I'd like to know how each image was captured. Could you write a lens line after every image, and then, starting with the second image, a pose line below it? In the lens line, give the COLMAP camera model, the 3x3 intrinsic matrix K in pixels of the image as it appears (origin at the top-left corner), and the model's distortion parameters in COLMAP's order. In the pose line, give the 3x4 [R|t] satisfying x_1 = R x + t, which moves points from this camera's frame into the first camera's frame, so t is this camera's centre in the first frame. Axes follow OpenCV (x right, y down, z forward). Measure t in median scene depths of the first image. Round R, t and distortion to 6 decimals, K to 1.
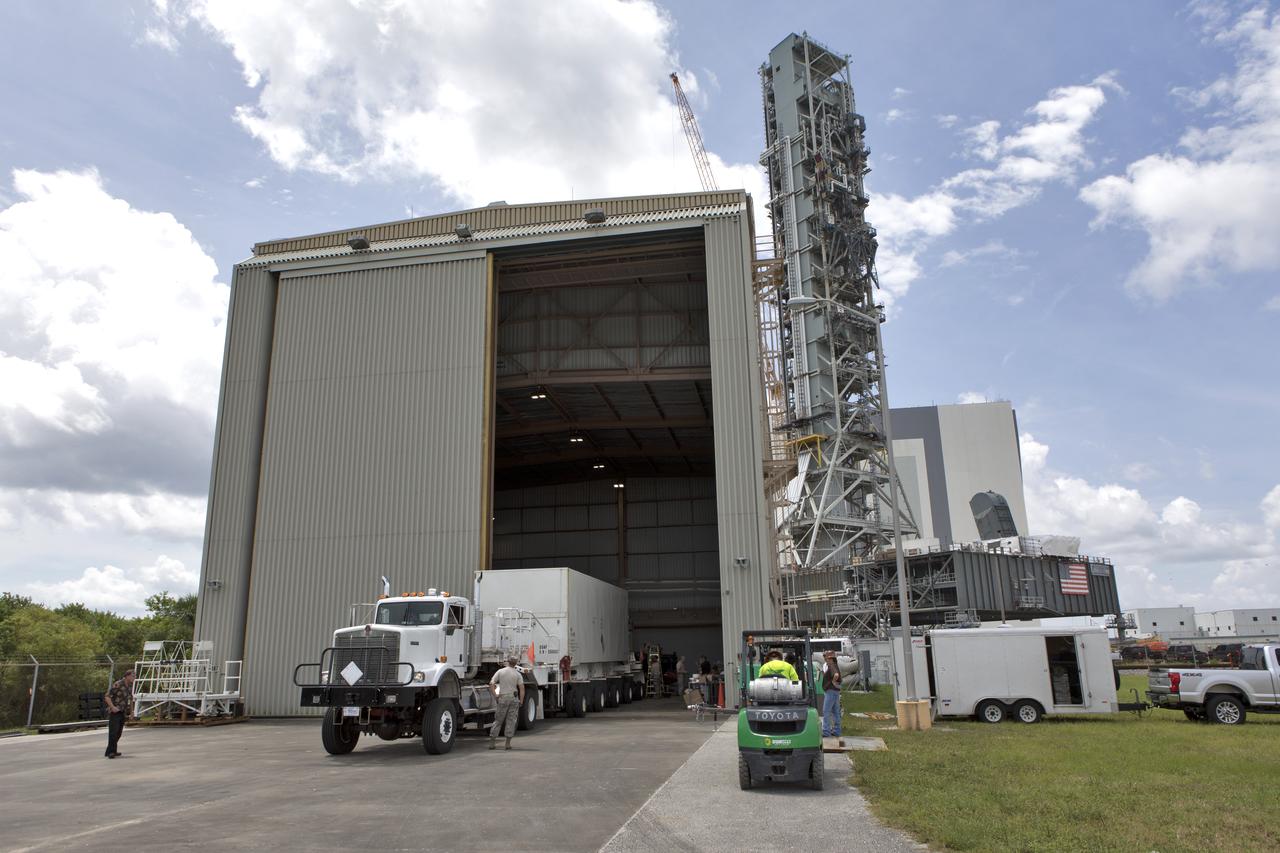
lens RADIAL K [[868.1, 0, 614.6], [0, 868.1, 423.8], [0, 0, 1]] dist [-0.000176, -0.000533]
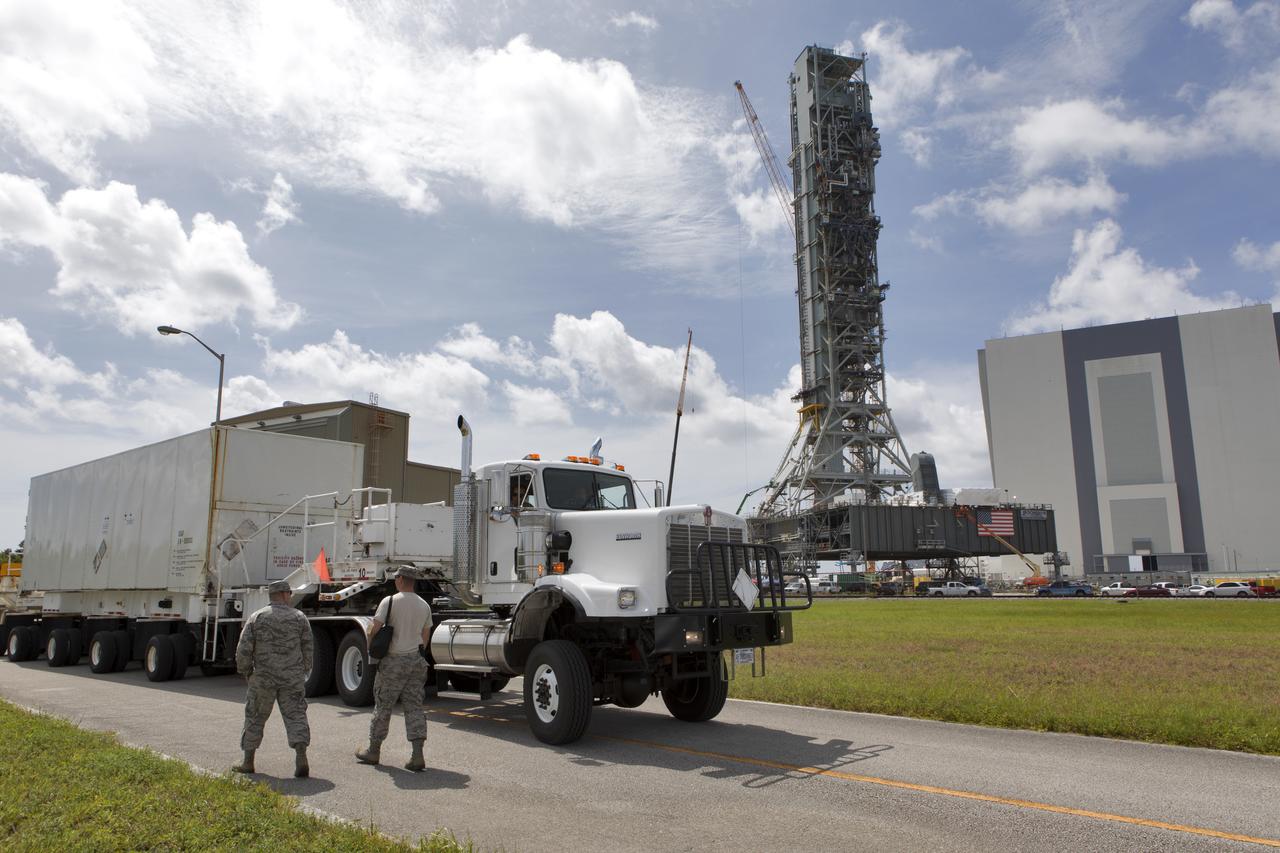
lens RADIAL K [[868.1, 0, 614.6], [0, 868.1, 423.8], [0, 0, 1]] dist [-0.000176, -0.000533]
pose [[0.945371, -0.045497, -0.322806, 0.338428], [0.073223, 0.994546, 0.074268, -0.066386], [0.317667, -0.093848, 0.943547, -0.217000]]
